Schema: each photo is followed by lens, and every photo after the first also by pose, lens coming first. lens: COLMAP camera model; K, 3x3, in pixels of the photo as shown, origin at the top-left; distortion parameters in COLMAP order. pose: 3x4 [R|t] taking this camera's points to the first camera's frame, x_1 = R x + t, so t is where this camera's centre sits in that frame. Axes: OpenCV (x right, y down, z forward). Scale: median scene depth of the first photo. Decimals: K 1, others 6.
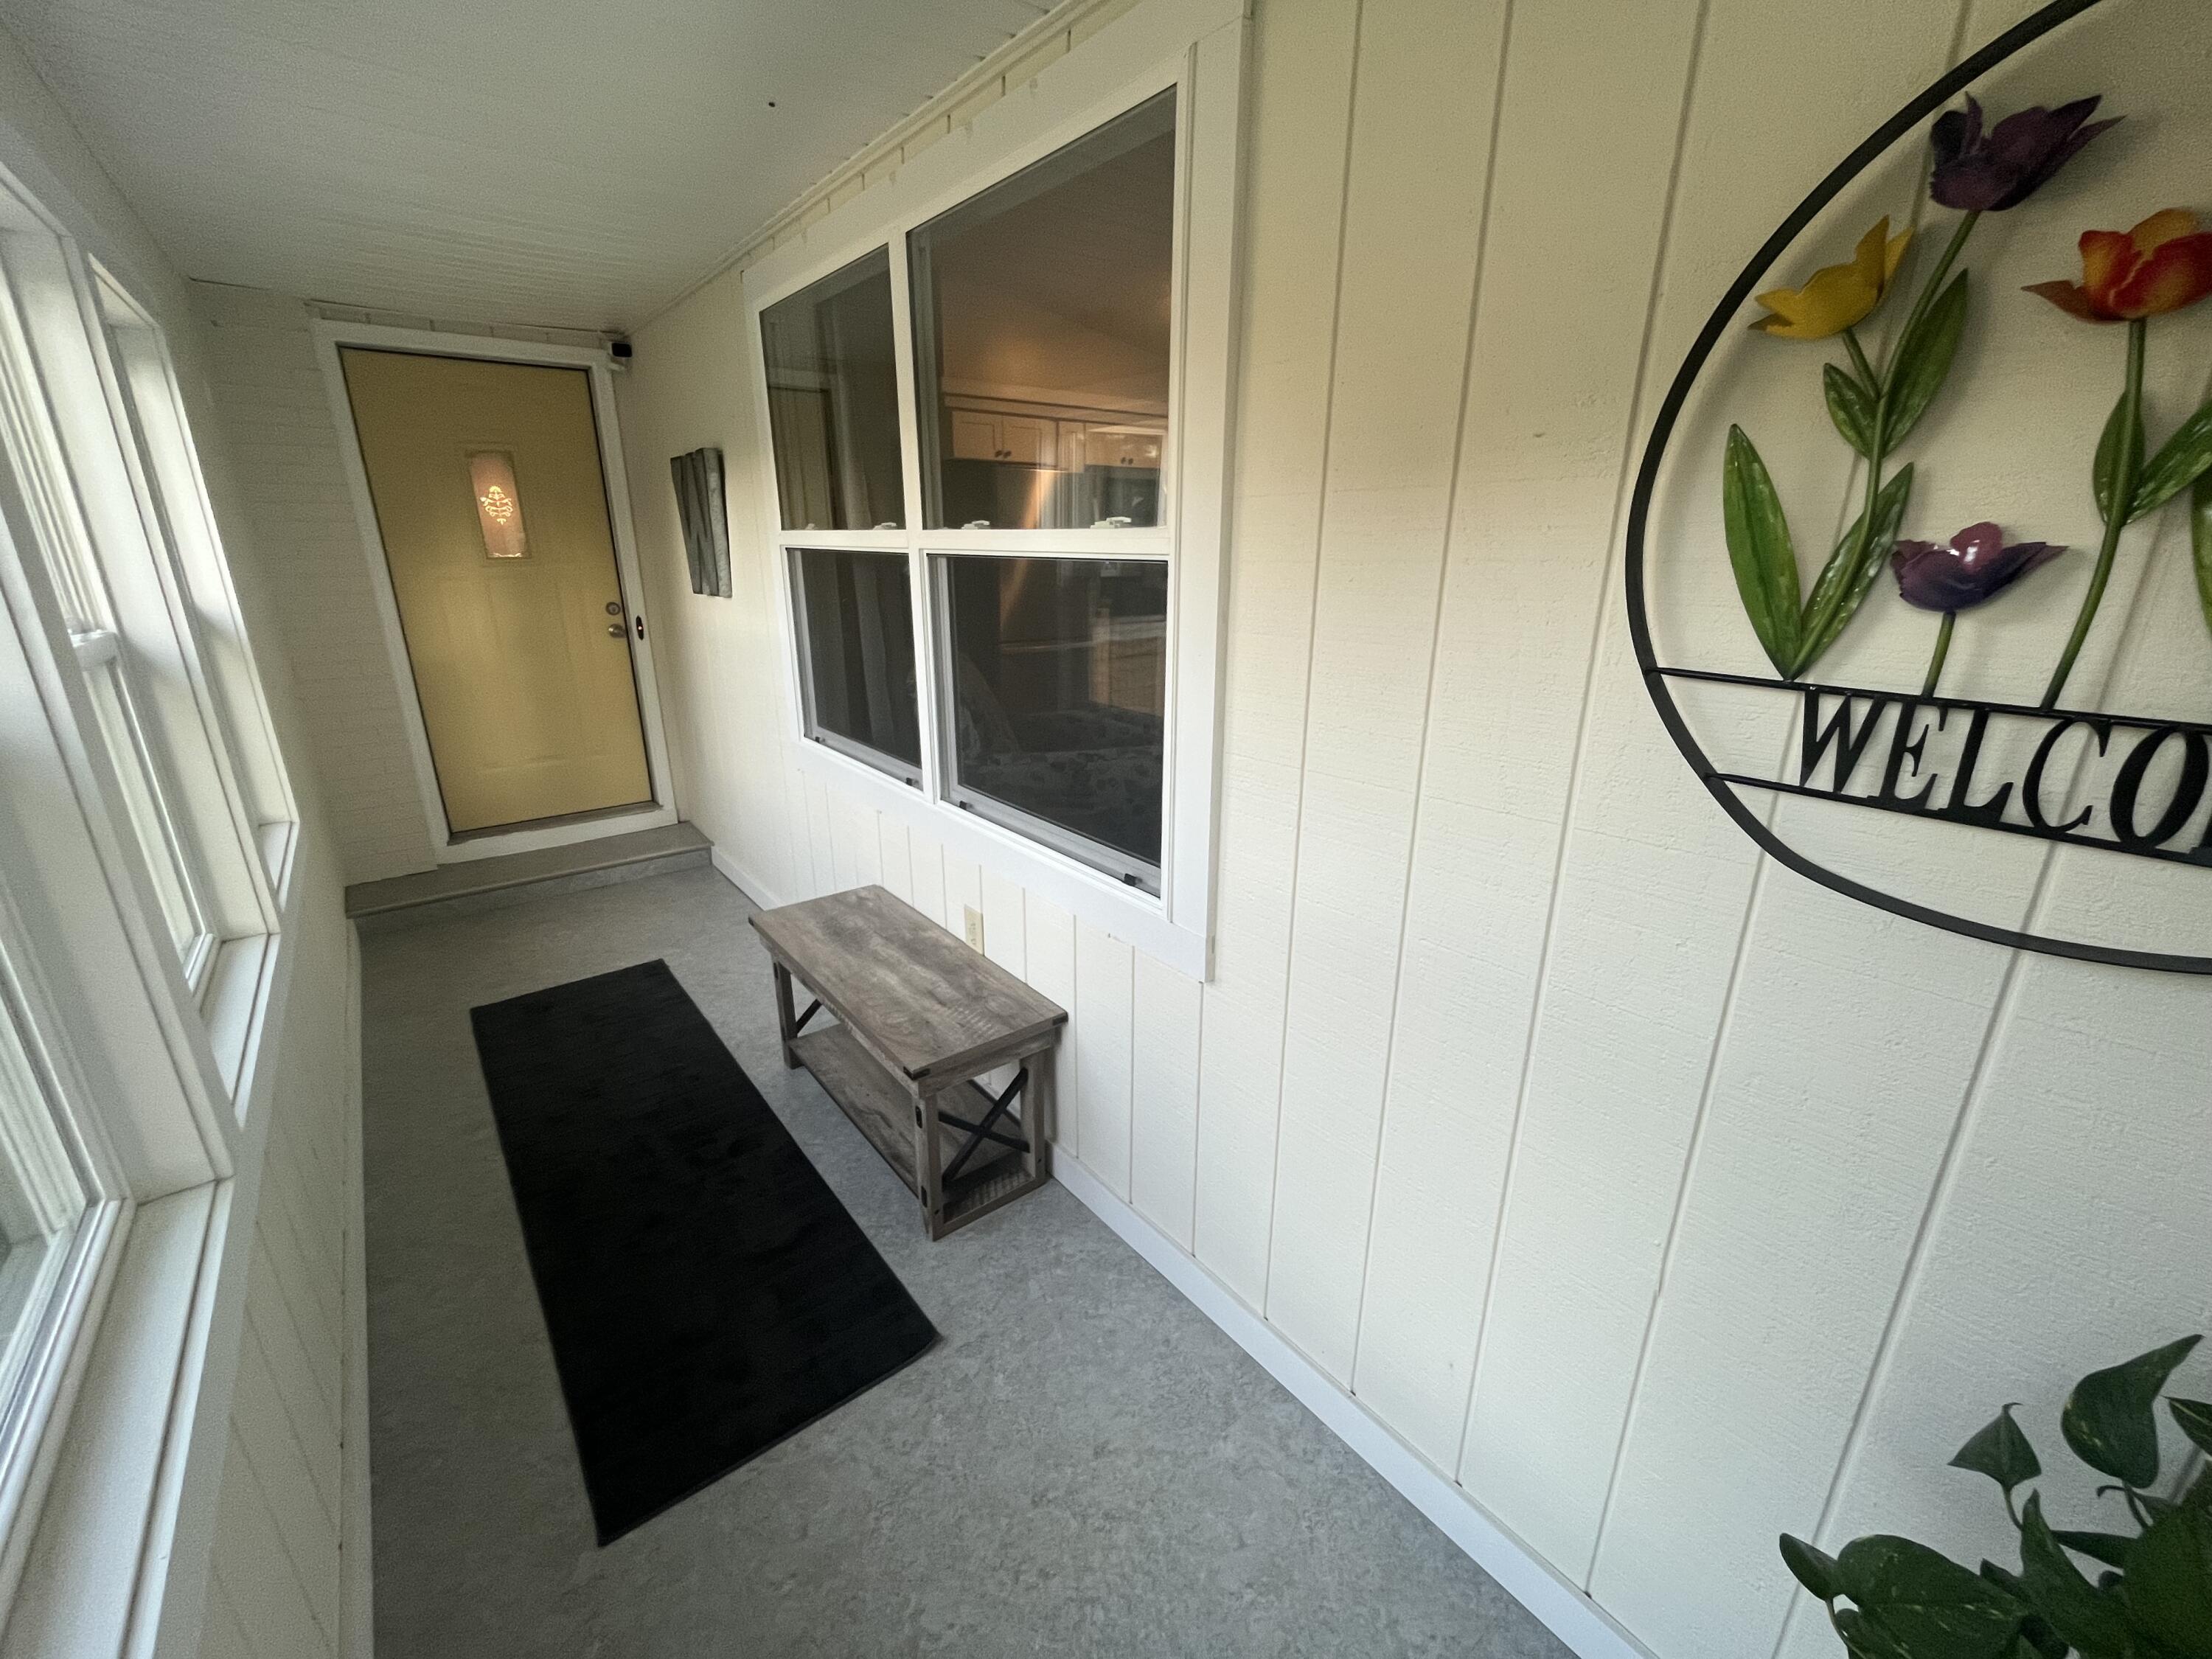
lens RADIAL K [[905.5, 0, 1096.0], [0, 905.5, 824.6], [0, 0, 1]] dist [0.000630, -0.001193]
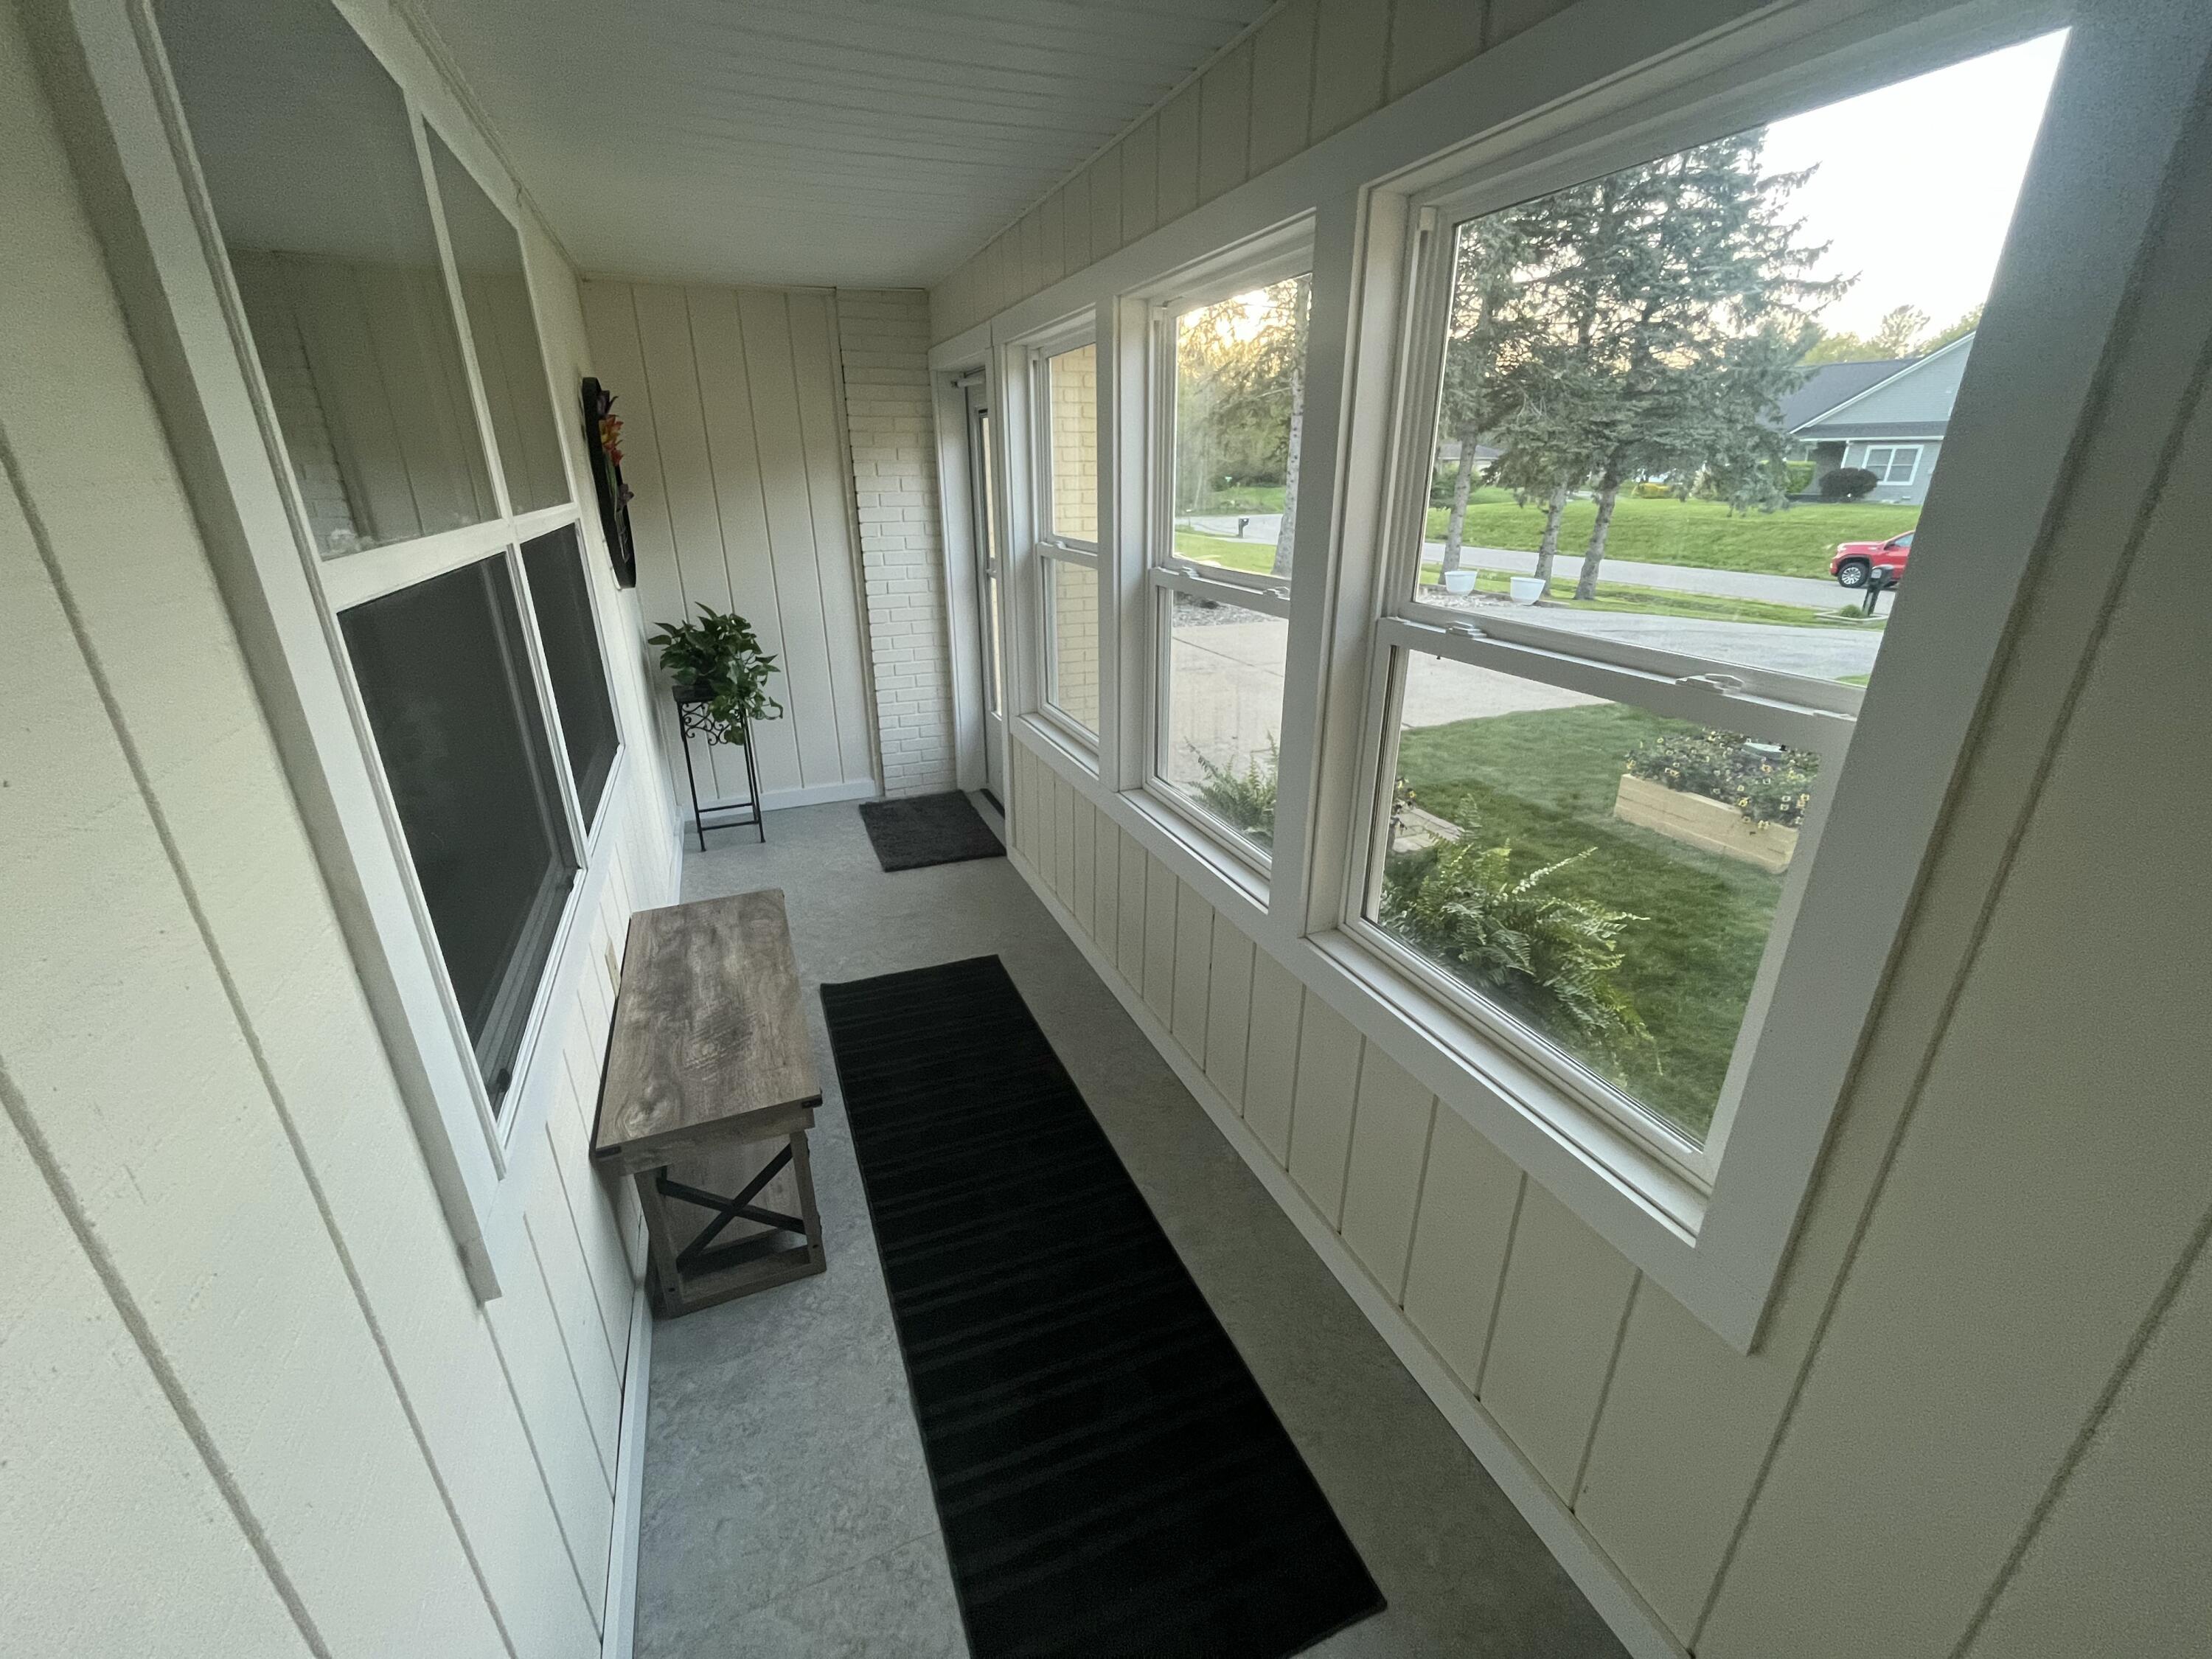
lens RADIAL K [[905.5, 0, 1096.0], [0, 905.5, 824.6], [0, 0, 1]] dist [0.000630, -0.001193]
pose [[-0.960453, -0.092661, 0.262571, -0.841537], [0.095497, 0.776186, 0.623230, -0.521361], [-0.261553, 0.623658, -0.736641, 1.497321]]
